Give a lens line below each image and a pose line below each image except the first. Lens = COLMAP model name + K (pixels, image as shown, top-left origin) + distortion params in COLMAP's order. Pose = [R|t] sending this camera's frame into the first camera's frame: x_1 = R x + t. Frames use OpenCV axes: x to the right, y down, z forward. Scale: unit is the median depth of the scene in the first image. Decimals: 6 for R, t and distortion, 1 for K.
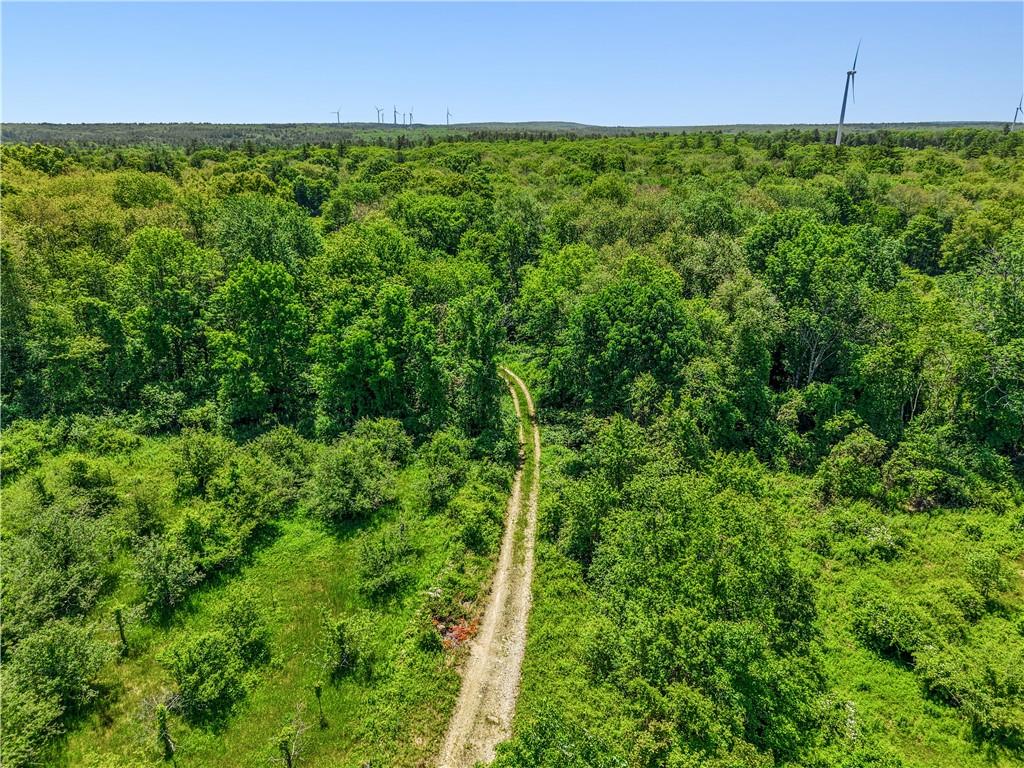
lens RADIAL K [[718.3, 0, 517.6], [0, 718.3, 384.7], [0, 0, 1]] dist [-0.007103, 0.000534]
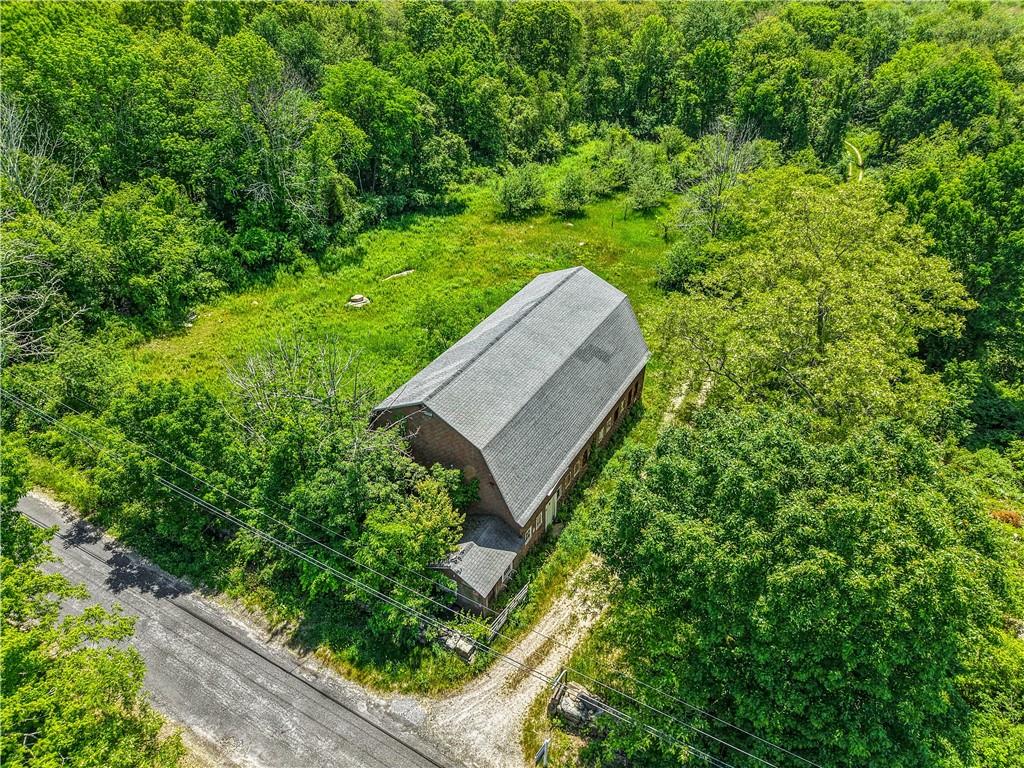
lens RADIAL K [[698.1, 0, 504.1], [0, 698.1, 386.8], [0, 0, 1]] dist [0.012874, -0.006934]
pose [[0.902533, 0.238816, -0.358331, -0.018039], [-0.149503, 0.954142, 0.259351, 0.254601], [0.403836, -0.180501, 0.896848, -0.832873]]
